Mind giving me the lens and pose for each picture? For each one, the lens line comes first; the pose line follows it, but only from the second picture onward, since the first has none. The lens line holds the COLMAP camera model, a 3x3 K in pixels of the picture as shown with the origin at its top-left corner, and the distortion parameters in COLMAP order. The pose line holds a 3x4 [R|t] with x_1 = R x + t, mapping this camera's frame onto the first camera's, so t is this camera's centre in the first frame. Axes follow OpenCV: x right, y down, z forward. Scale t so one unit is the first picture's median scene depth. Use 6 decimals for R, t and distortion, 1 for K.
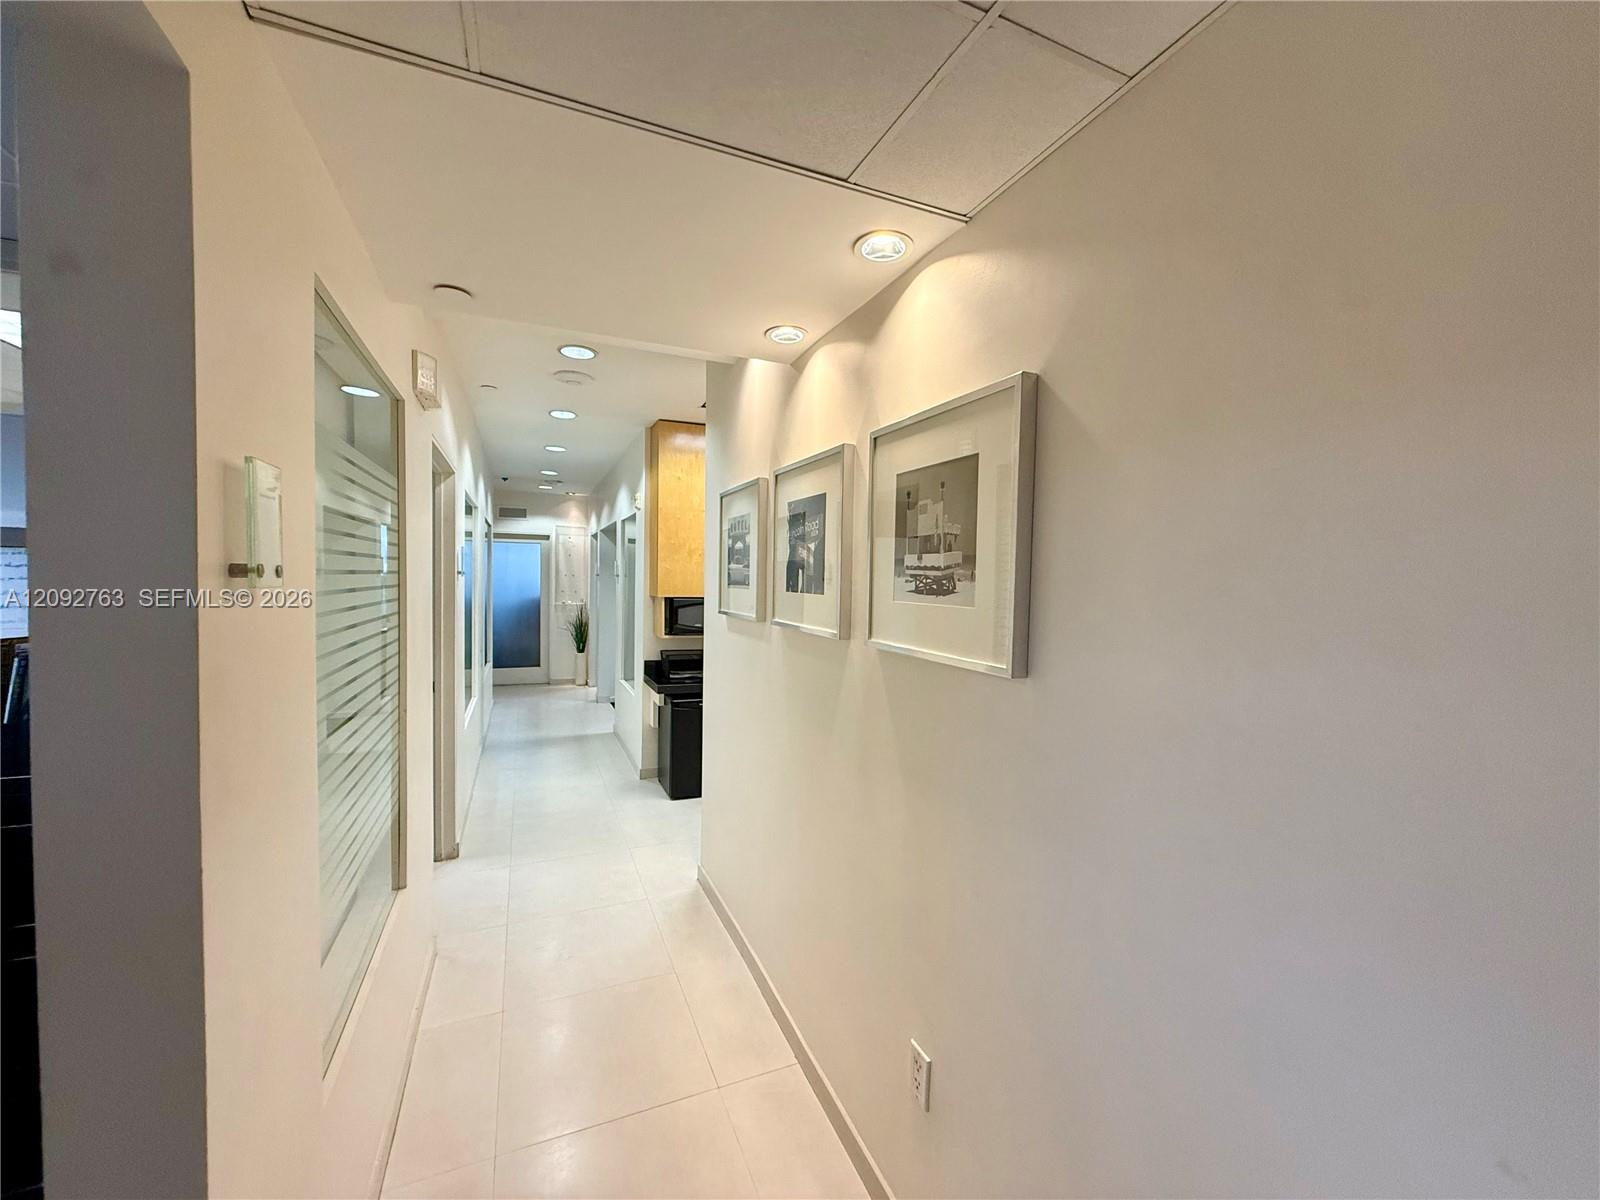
lens RADIAL K [[638.5, 0, 800.8], [0, 638.5, 603.2], [0, 0, 1]] dist [-0.001561, -0.000108]
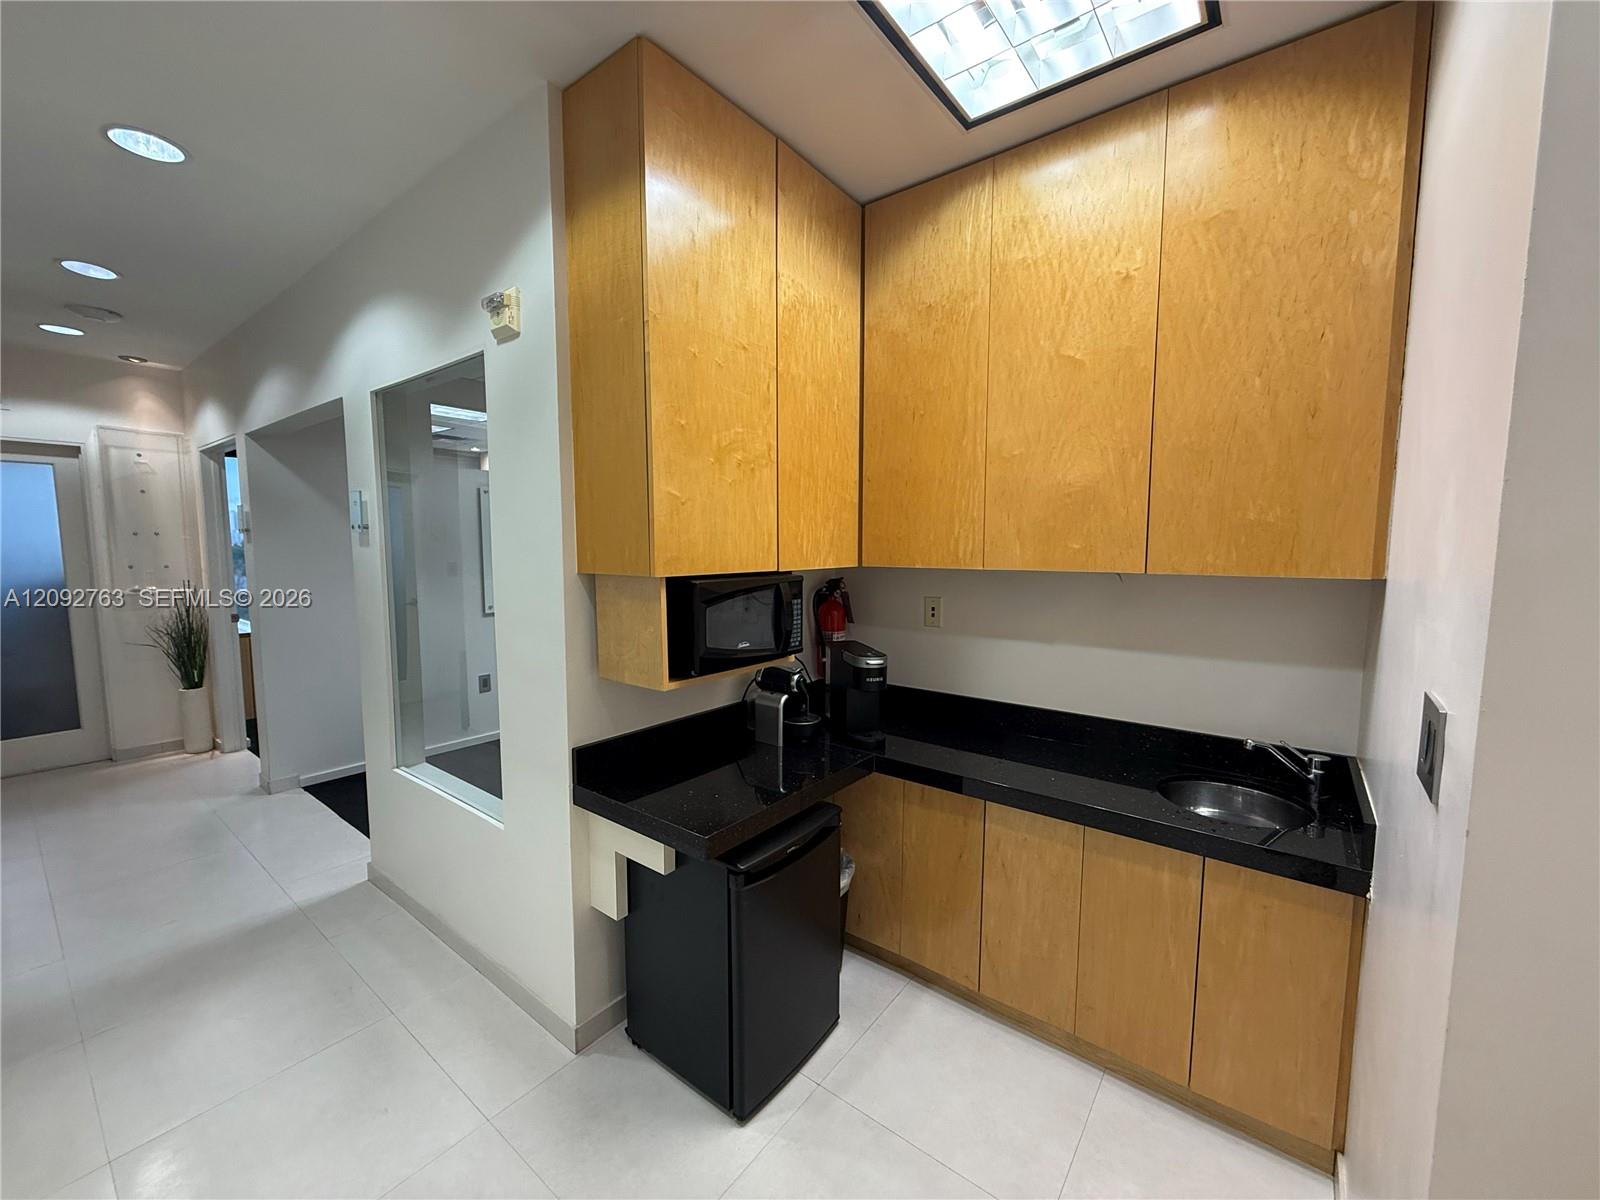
lens RADIAL K [[638.5, 0, 800.2], [0, 638.5, 597.8], [0, 0, 1]] dist [-0.001561, -0.000108]
pose [[0.873959, -0.062645, 0.481945, -0.169155], [0.034381, 0.997143, 0.067264, -0.010093], [-0.484782, -0.042216, 0.873616, 0.342970]]
